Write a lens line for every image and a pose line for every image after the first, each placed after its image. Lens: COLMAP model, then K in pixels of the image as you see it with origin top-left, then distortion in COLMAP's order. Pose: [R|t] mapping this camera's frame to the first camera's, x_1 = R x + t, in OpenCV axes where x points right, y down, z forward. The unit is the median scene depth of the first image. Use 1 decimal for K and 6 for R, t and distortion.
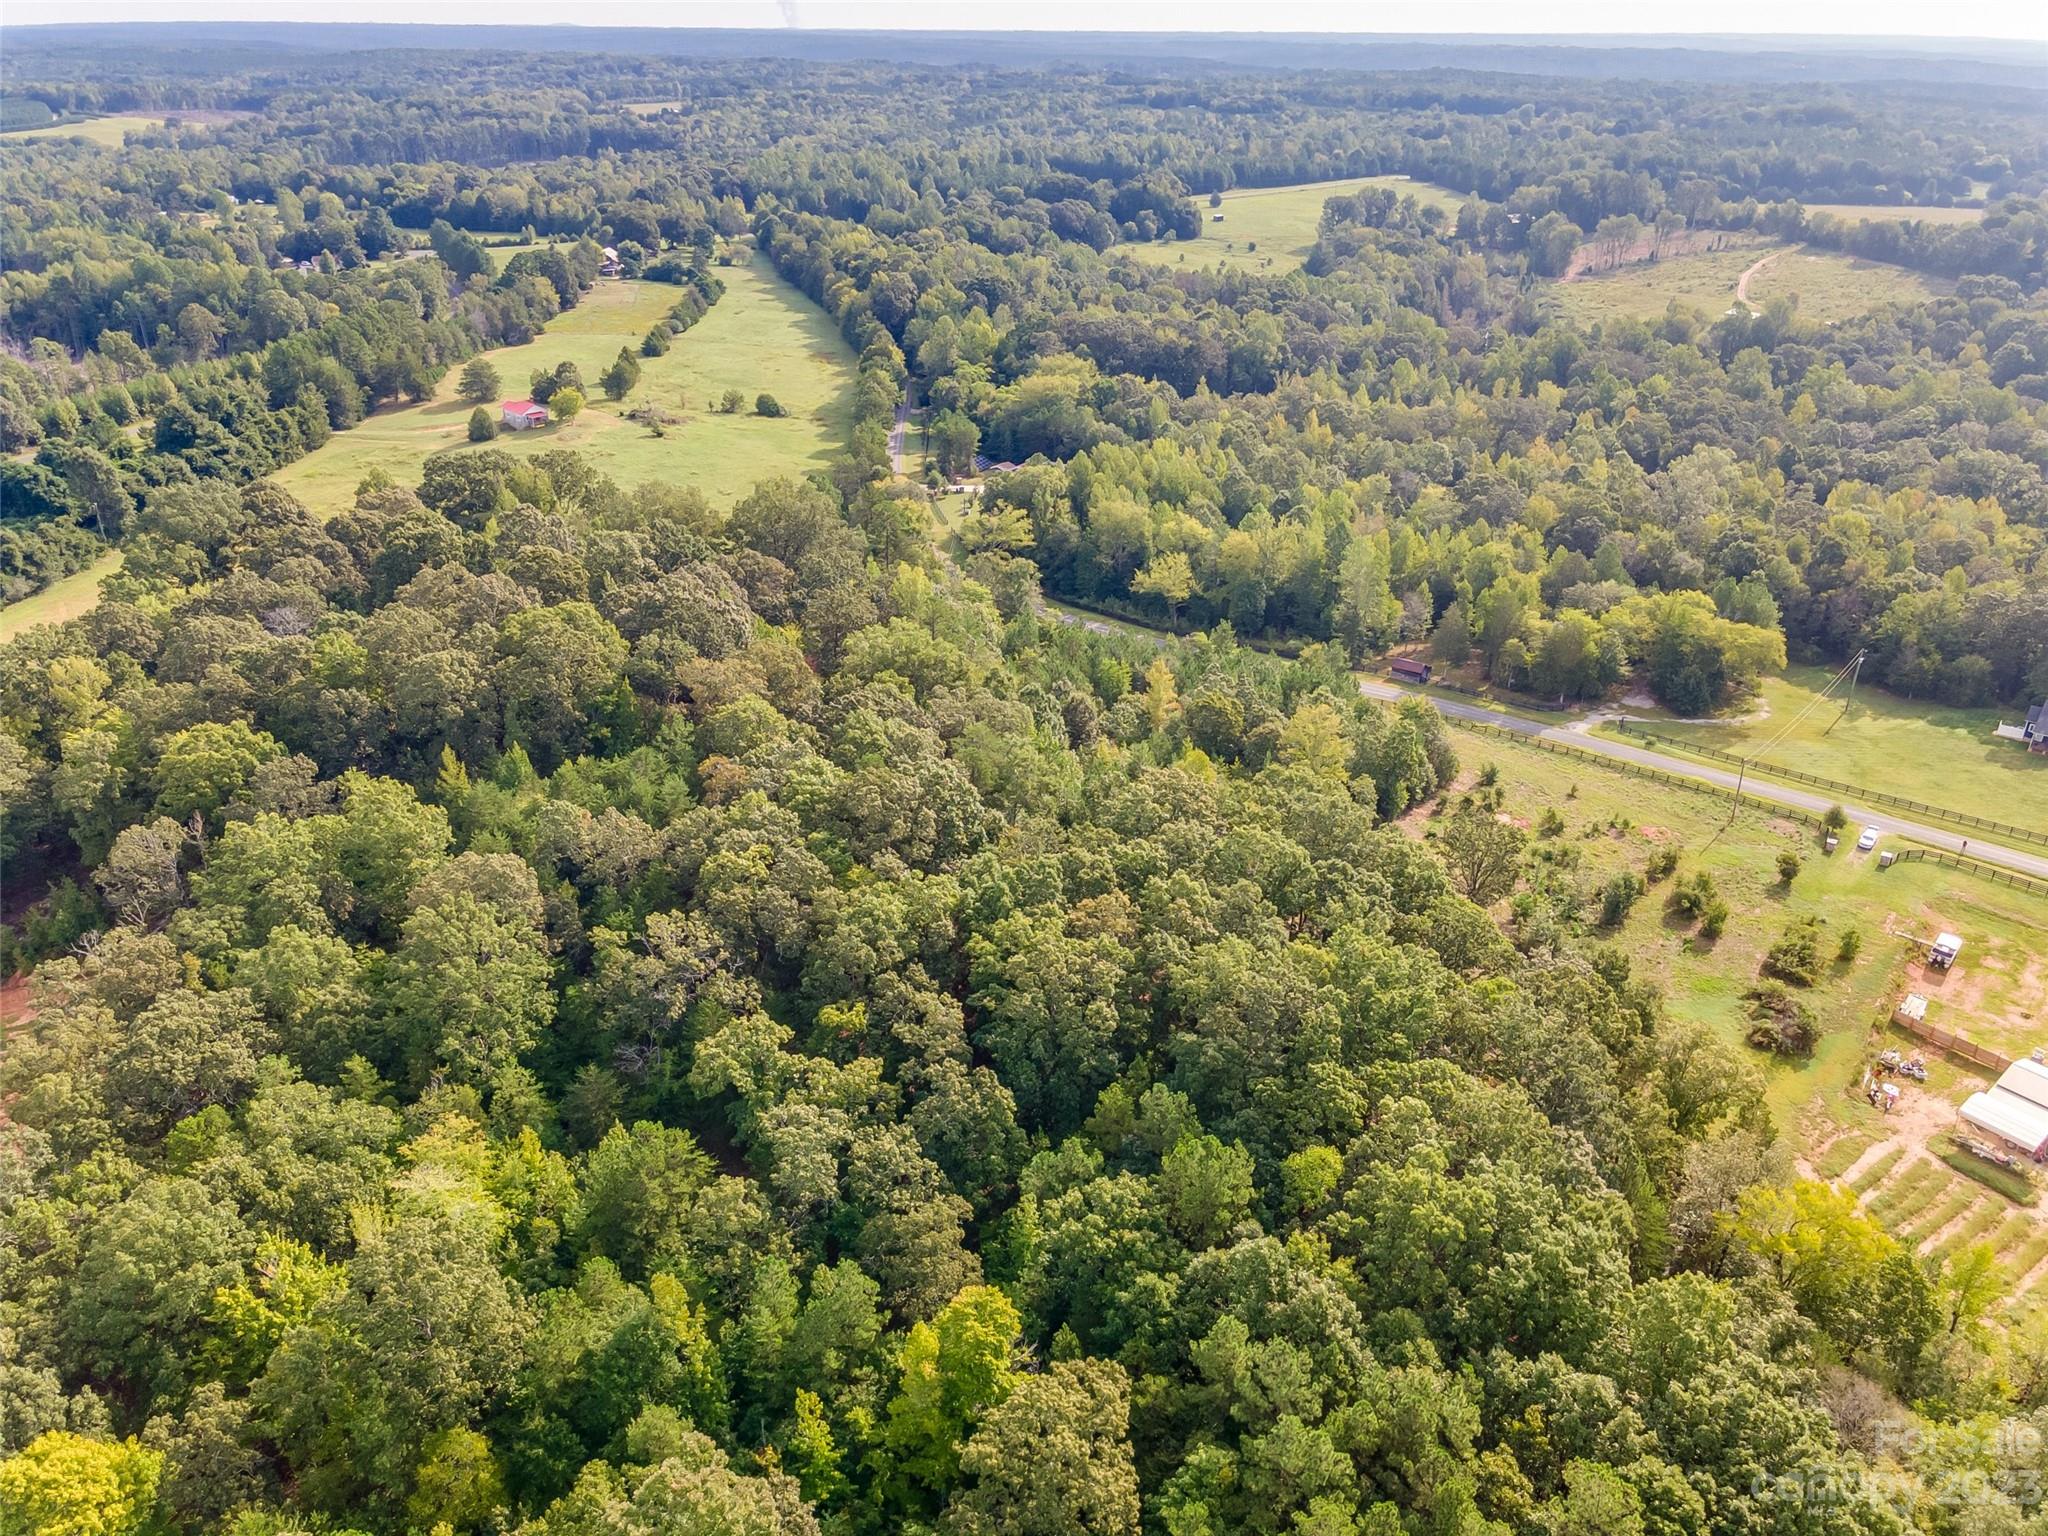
lens RADIAL K [[1550.7, 0, 1024.0], [0, 1550.7, 768.0], [0, 0, 1]] dist [-0.015206, 0.039401]
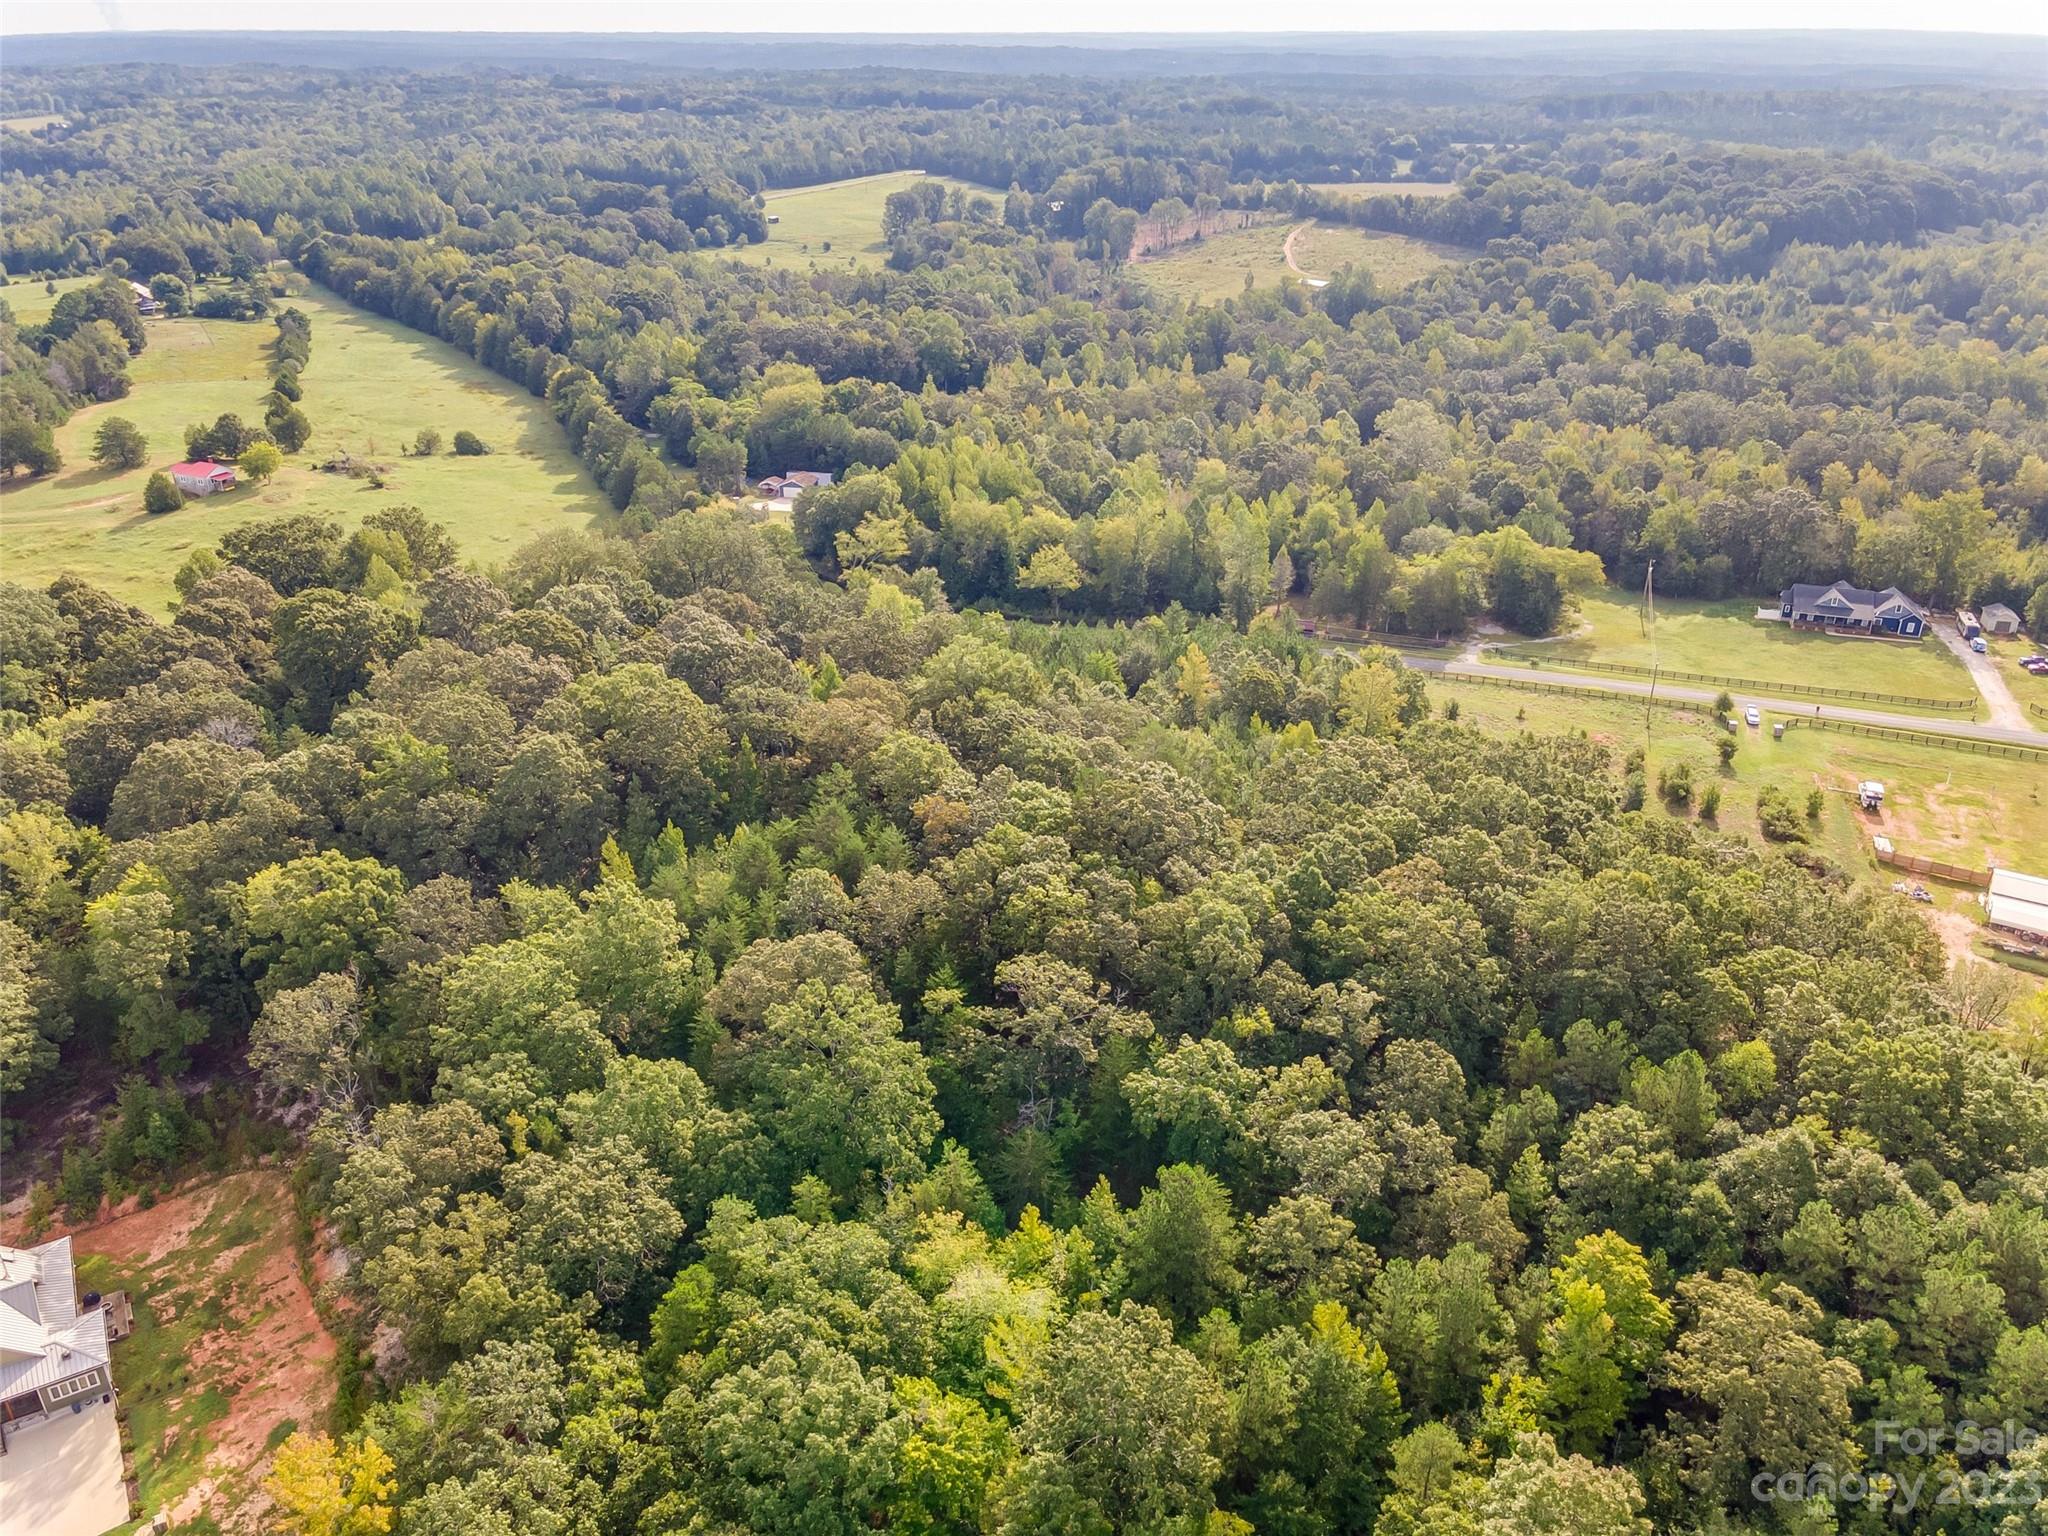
lens RADIAL K [[1550.7, 0, 1024.0], [0, 1550.7, 768.0], [0, 0, 1]] dist [-0.015206, 0.039401]
pose [[0.937455, -0.156307, 0.311040, -0.180253], [0.156382, 0.987384, 0.024863, -0.016257], [-0.311002, 0.025333, 0.950072, 0.033785]]
